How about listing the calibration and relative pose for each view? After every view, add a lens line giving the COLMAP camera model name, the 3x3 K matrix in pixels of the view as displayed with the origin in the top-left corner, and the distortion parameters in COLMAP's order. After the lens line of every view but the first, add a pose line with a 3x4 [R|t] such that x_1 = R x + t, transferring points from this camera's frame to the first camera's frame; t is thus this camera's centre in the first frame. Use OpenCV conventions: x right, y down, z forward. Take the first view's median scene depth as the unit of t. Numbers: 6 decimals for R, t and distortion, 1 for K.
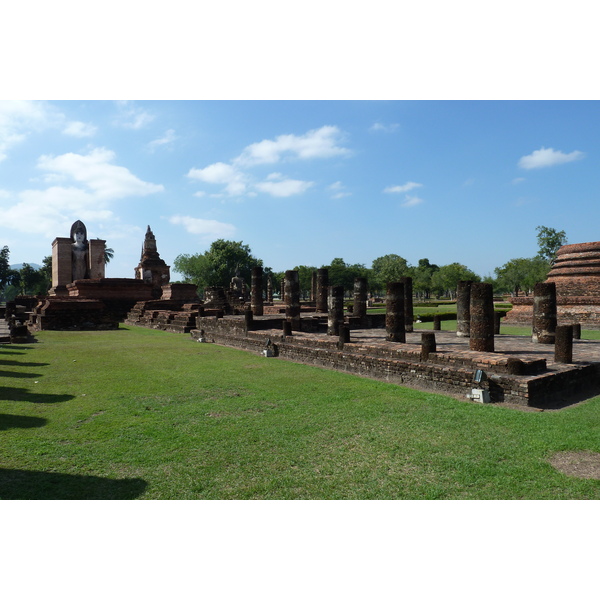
lens RADIAL K [[447.0, 0, 300.0], [0, 447.0, 300.0], [0, 0, 1]] dist [-0.001431, 0.001089]
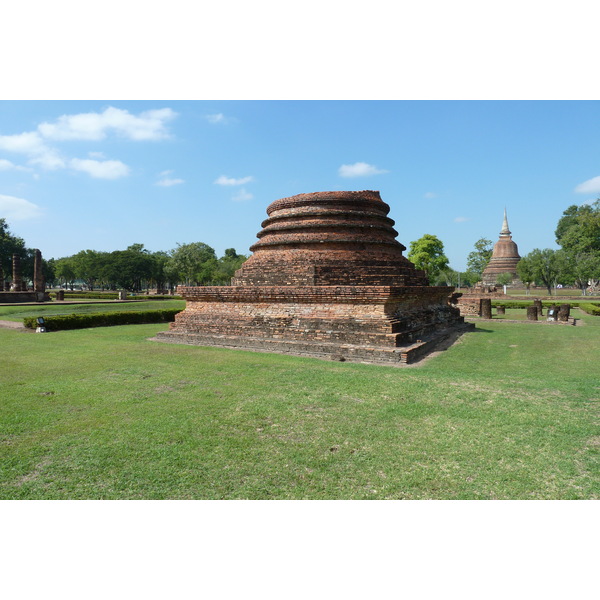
lens RADIAL K [[447.0, 0, 300.0], [0, 447.0, 300.0], [0, 0, 1]] dist [-0.001431, 0.001089]
pose [[0.935082, 0.008994, 0.354318, 0.089430], [-0.014281, 0.999822, 0.012310, 0.000316], [-0.354144, -0.016571, 0.935044, 0.096321]]
